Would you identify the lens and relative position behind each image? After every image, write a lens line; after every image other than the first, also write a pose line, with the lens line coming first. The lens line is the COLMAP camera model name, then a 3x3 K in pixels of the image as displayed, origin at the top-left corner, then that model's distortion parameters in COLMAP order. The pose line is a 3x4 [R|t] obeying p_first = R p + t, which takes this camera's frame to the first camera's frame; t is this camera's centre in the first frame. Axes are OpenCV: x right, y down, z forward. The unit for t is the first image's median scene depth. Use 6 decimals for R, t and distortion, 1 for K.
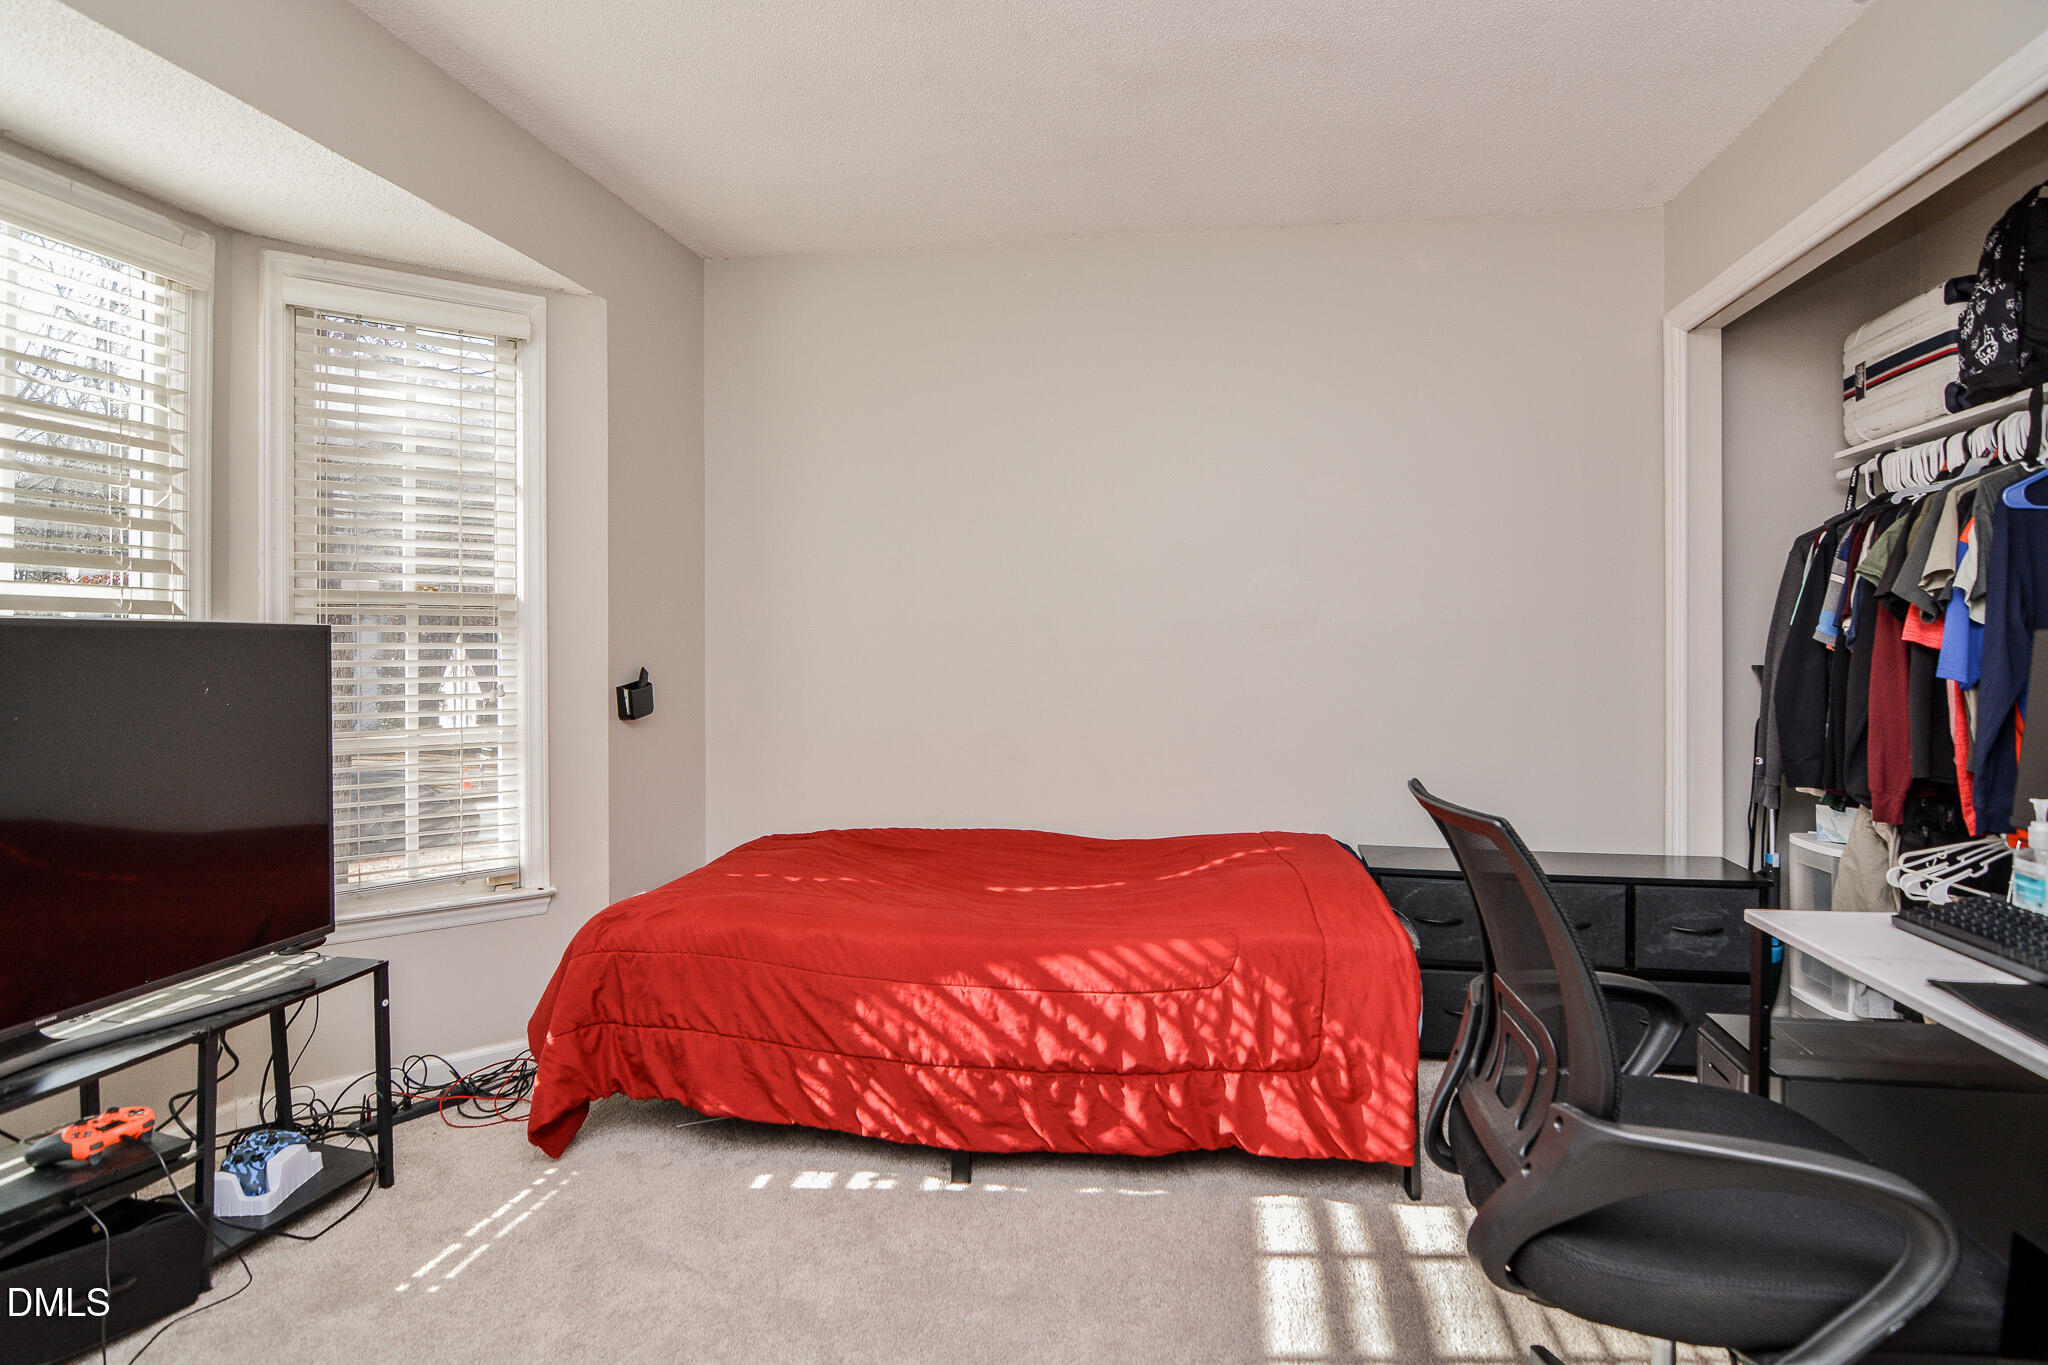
lens RADIAL K [[983.2, 0, 1024.2], [0, 983.2, 646.1], [0, 0, 1]] dist [-0.000510, -0.015134]
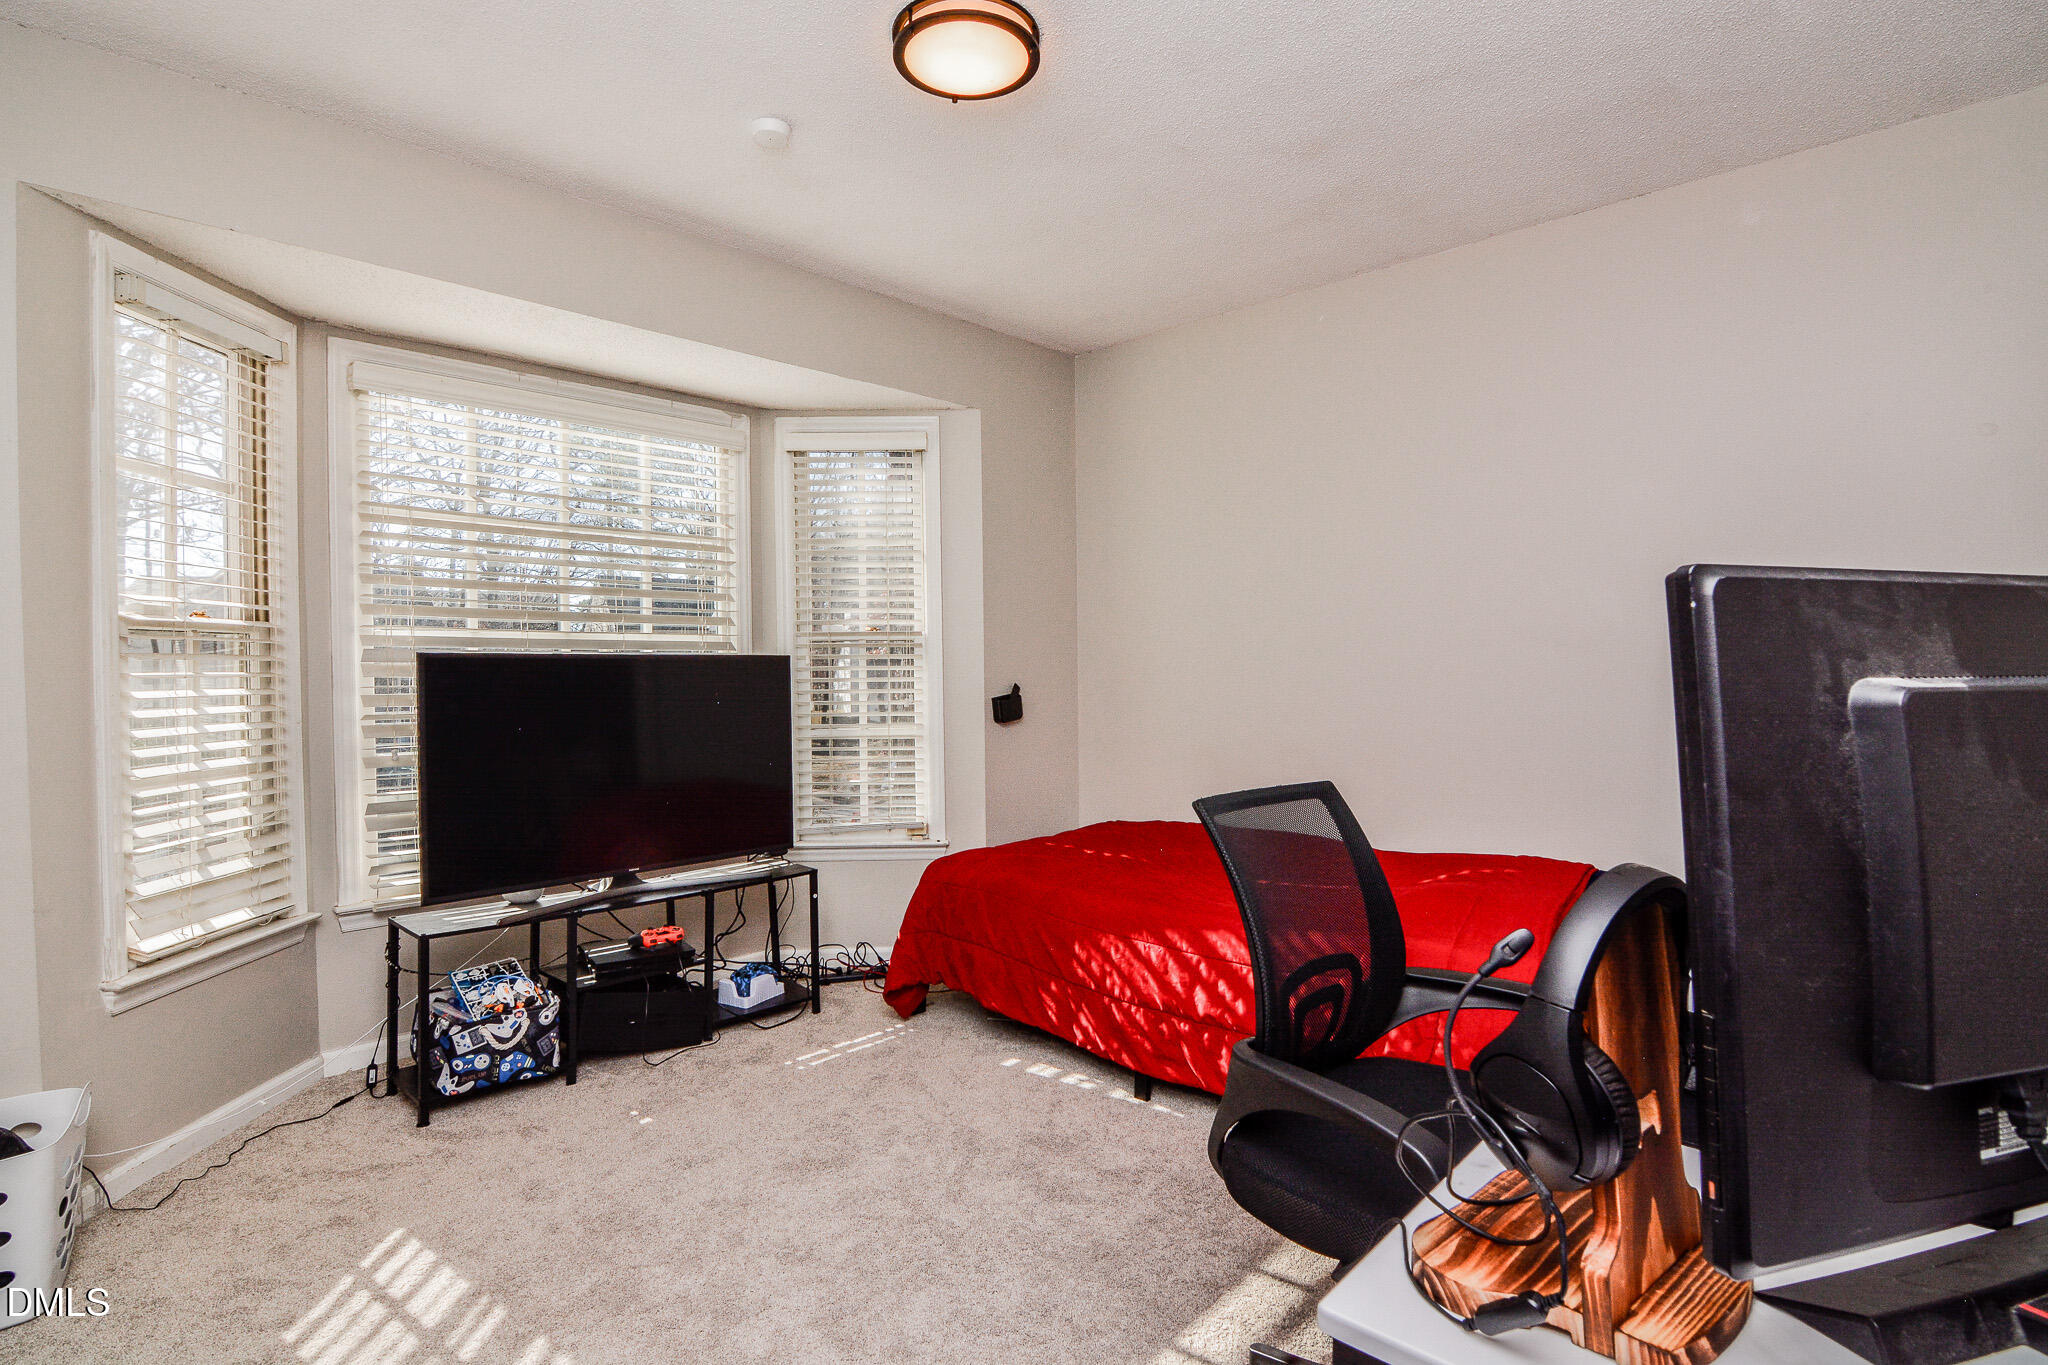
lens RADIAL K [[988.1, 0, 1022.1], [0, 988.1, 677.9], [0, 0, 1]] dist [-0.000743, -0.014252]
pose [[0.815280, 0.000174, -0.579067, 0.532879], [0.006949, 0.999925, 0.010084, 0.000987], [0.579025, -0.012245, 0.815218, -0.096317]]
